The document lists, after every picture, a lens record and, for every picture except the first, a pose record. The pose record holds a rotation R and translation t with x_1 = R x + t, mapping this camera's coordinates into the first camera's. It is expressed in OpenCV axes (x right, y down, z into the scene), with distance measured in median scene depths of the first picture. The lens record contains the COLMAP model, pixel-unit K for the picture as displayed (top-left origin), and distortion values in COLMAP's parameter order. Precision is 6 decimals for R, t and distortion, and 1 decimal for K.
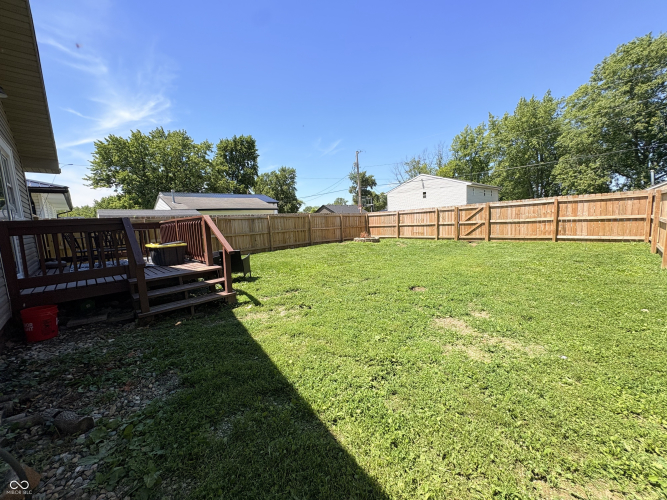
lens RADIAL K [[265.7, 0, 335.1], [0, 265.7, 251.6], [0, 0, 1]] dist [-0.000344, -0.000868]
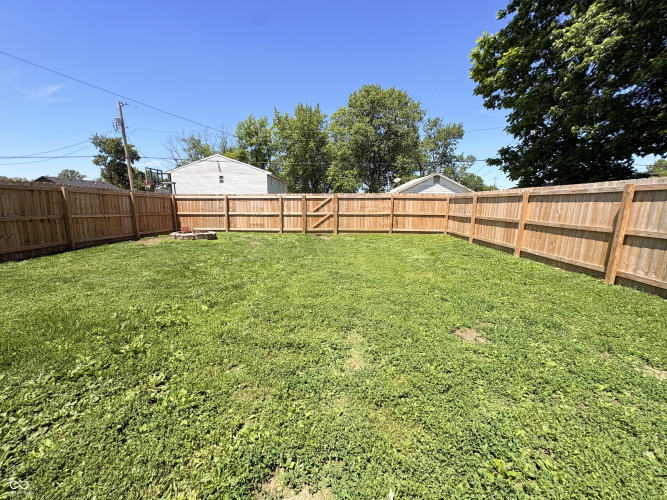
lens RADIAL K [[265.7, 0, 332.4], [0, 265.7, 248.6], [0, 0, 1]] dist [-0.000344, -0.000868]
pose [[0.697589, -0.062498, 0.713767, -0.096232], [0.040875, 0.998037, 0.047441, -0.026039], [-0.715331, -0.003920, 0.698775, 0.266156]]
